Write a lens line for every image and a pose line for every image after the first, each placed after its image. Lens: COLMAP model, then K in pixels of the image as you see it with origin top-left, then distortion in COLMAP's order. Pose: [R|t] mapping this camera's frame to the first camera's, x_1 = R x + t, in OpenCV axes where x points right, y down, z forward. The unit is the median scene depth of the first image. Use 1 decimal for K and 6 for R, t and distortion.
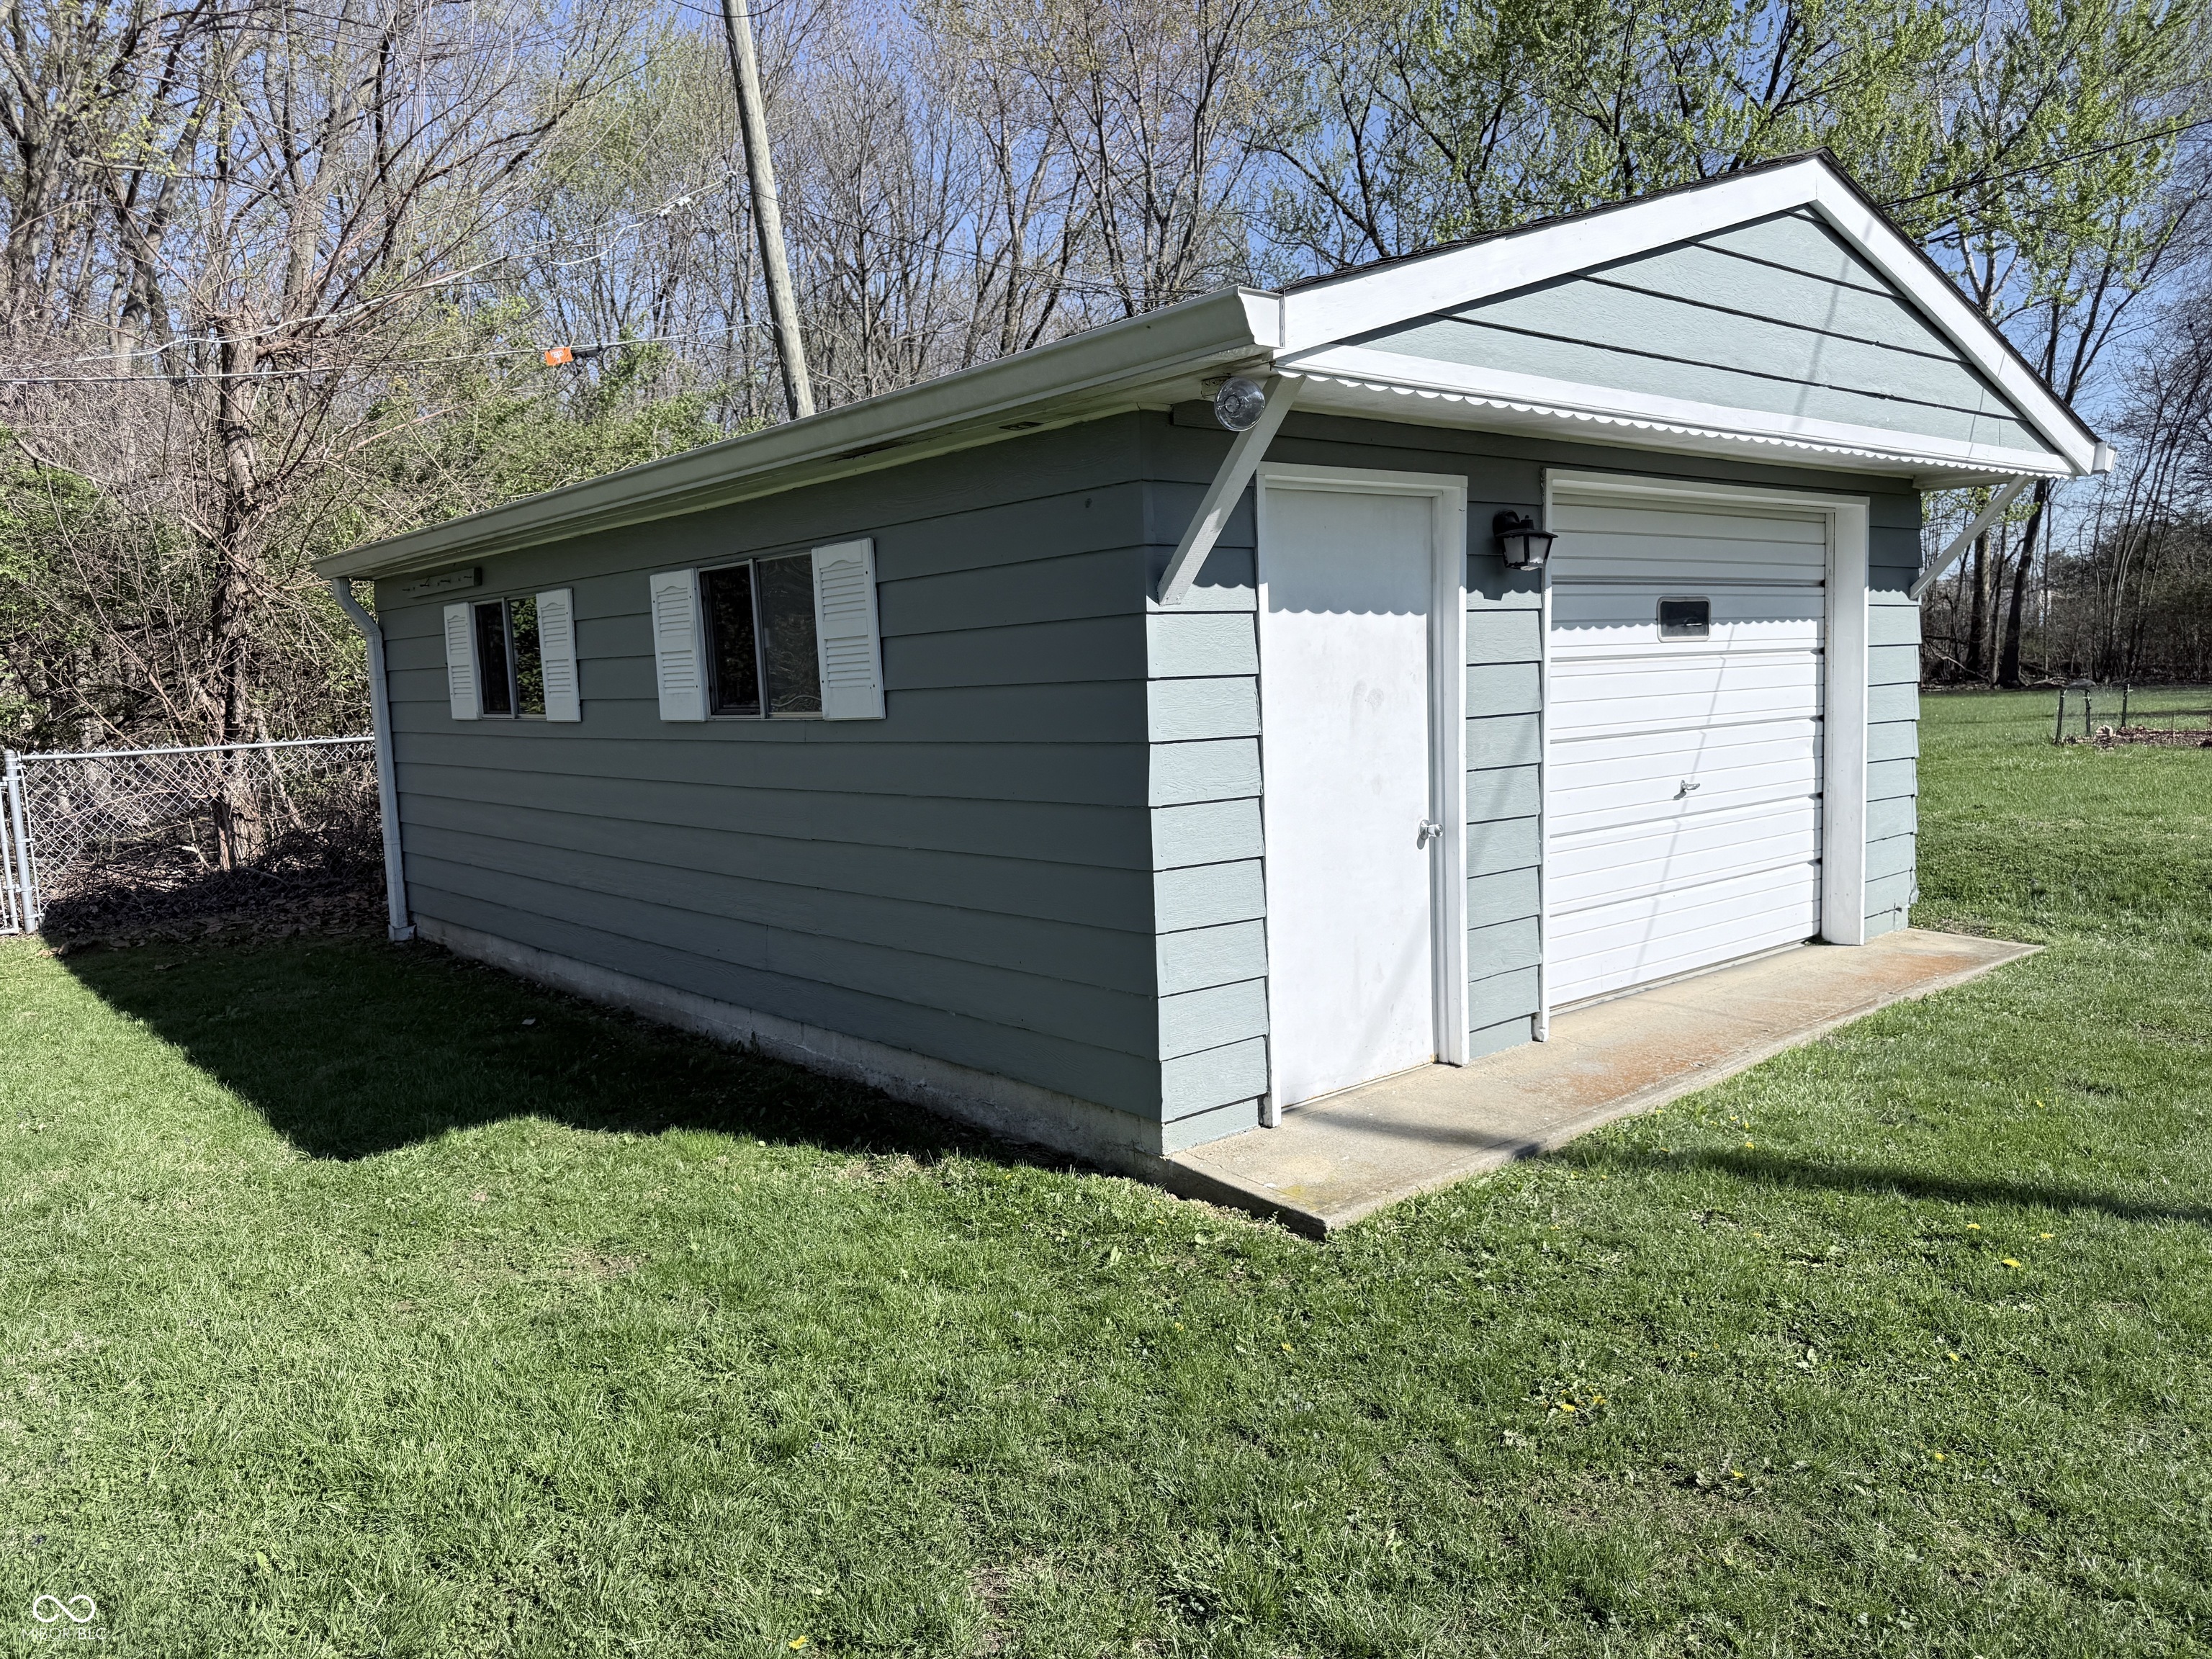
lens RADIAL K [[1557.2, 0, 1106.0], [0, 1557.2, 829.5], [0, 0, 1]] dist [-0.000196, -0.000224]
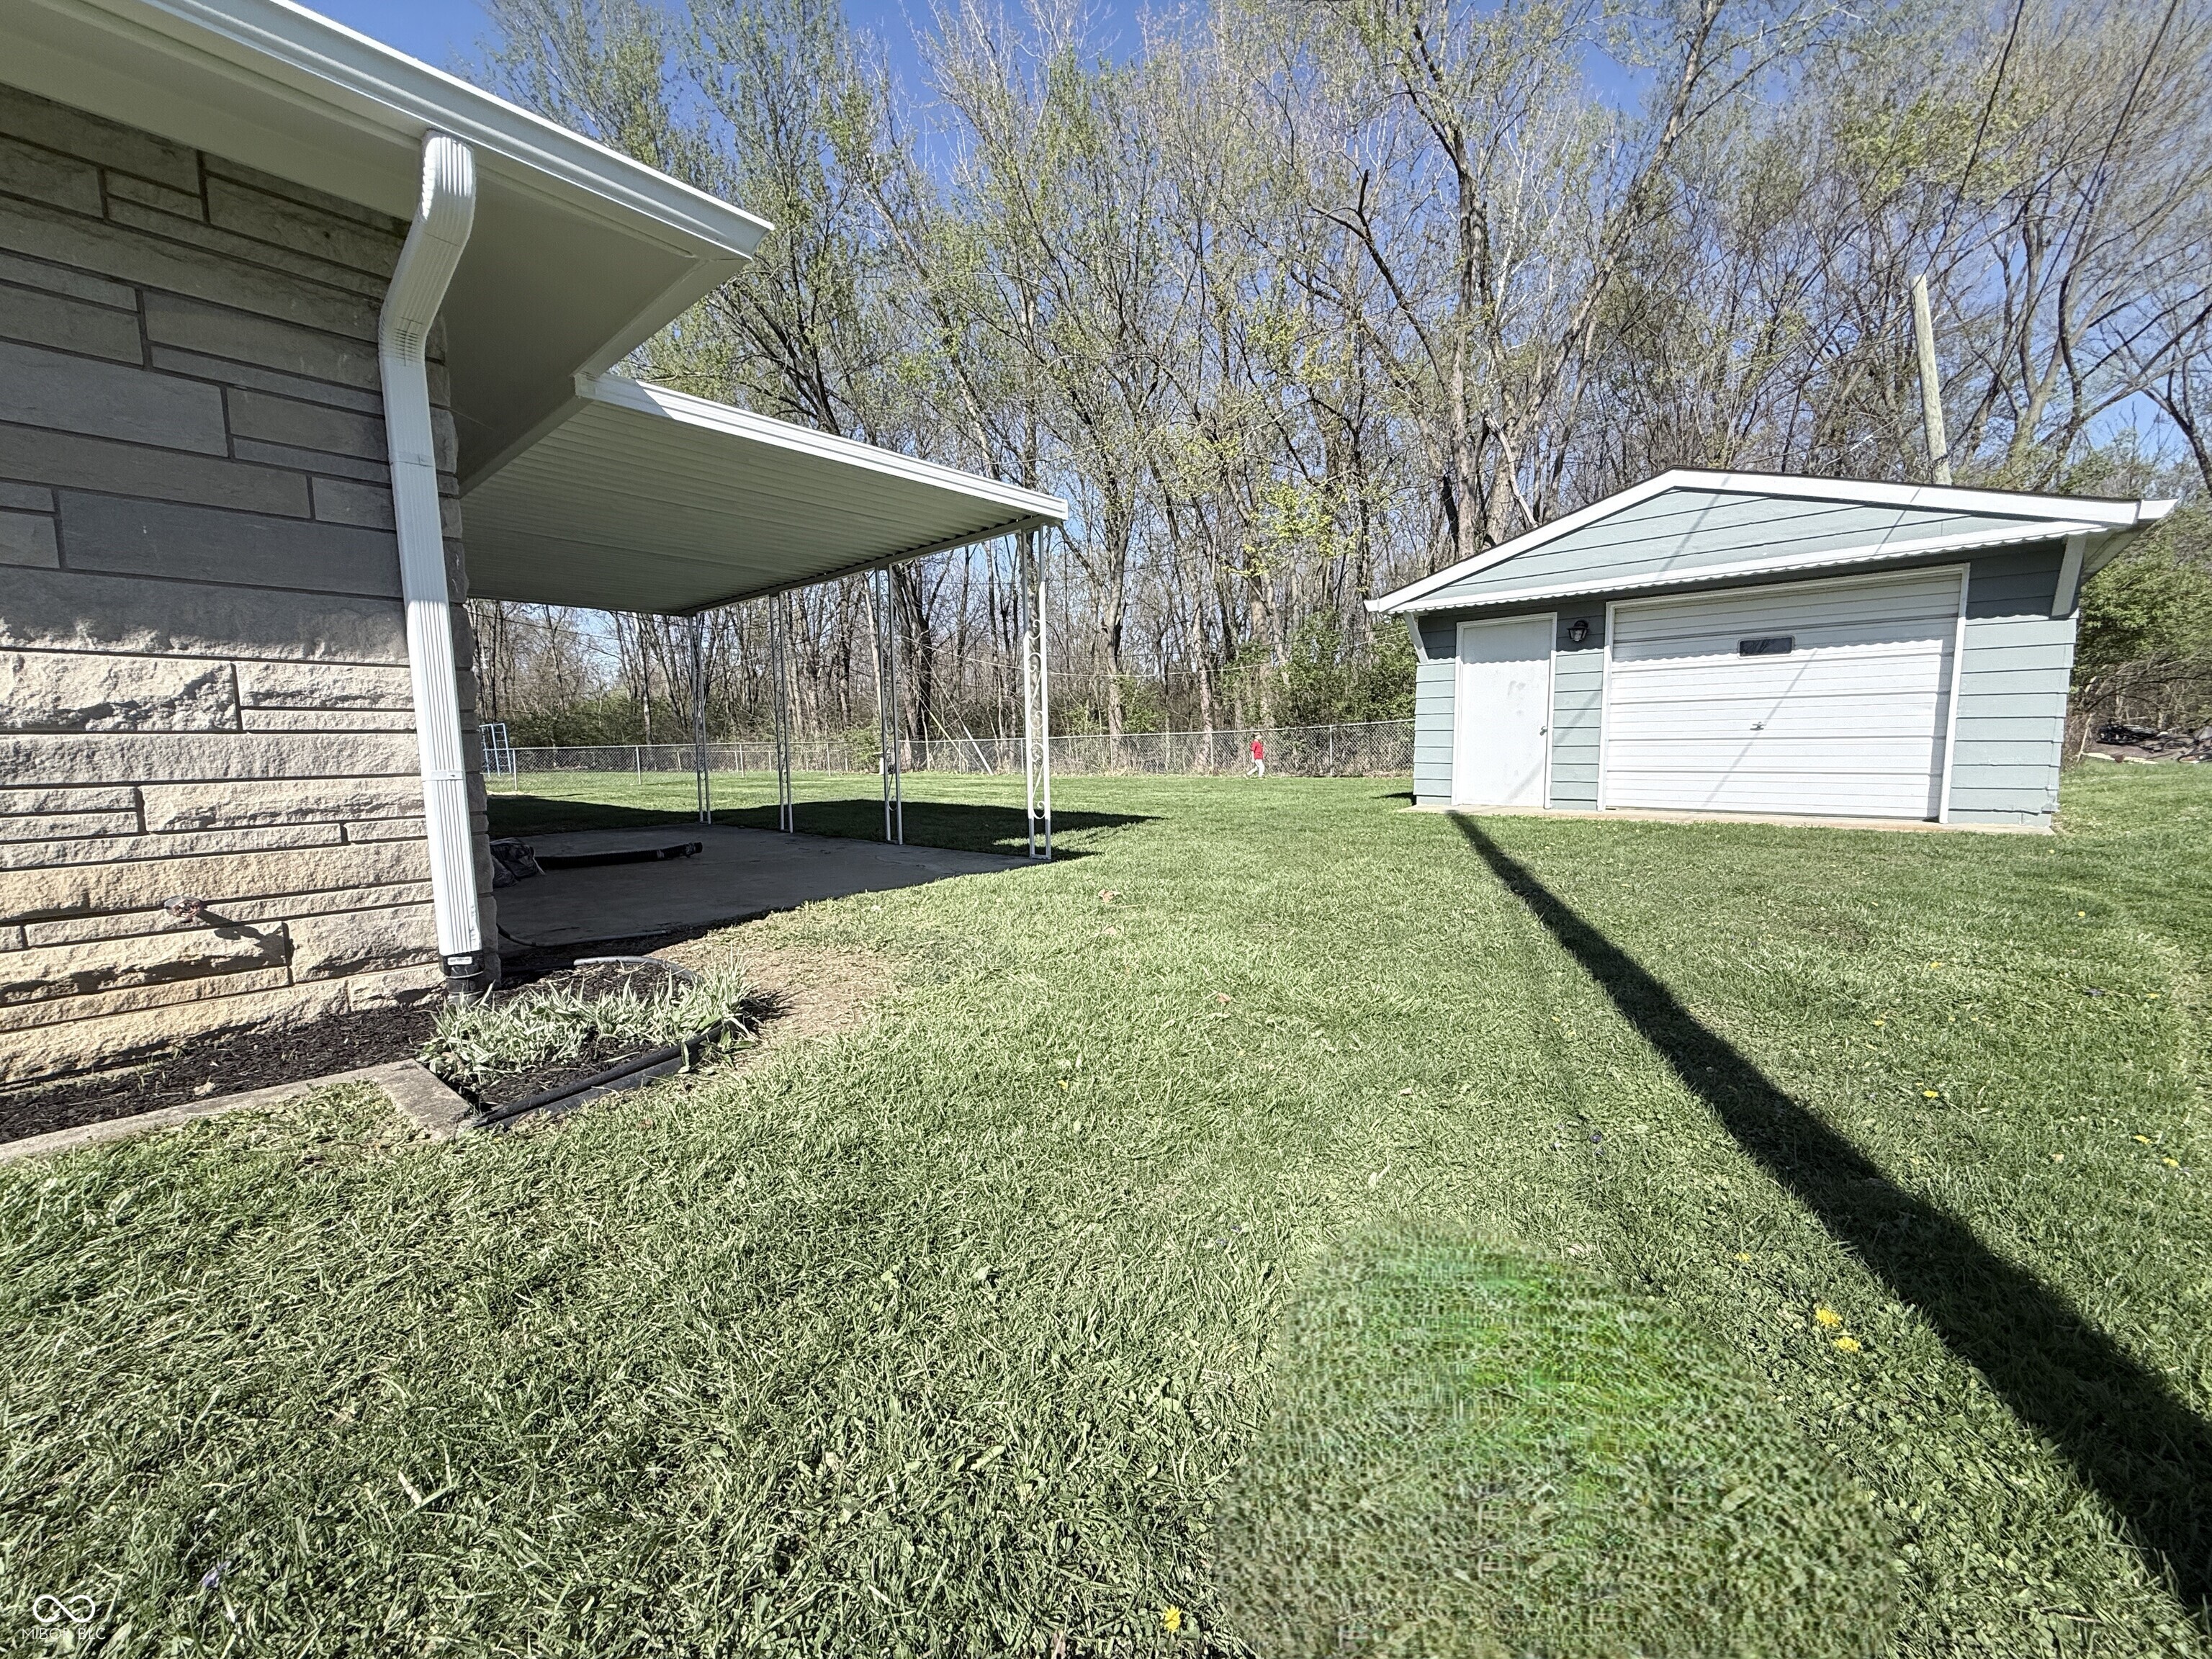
lens RADIAL K [[879.1, 0, 1106.0], [0, 879.1, 829.5], [0, 0, 1]] dist [0.000333, -0.000013]
pose [[0.149206, 0.137493, -0.979200, 1.526086], [-0.086167, 0.988326, 0.125644, 0.043672], [0.985045, 0.065628, 0.159311, -0.103942]]
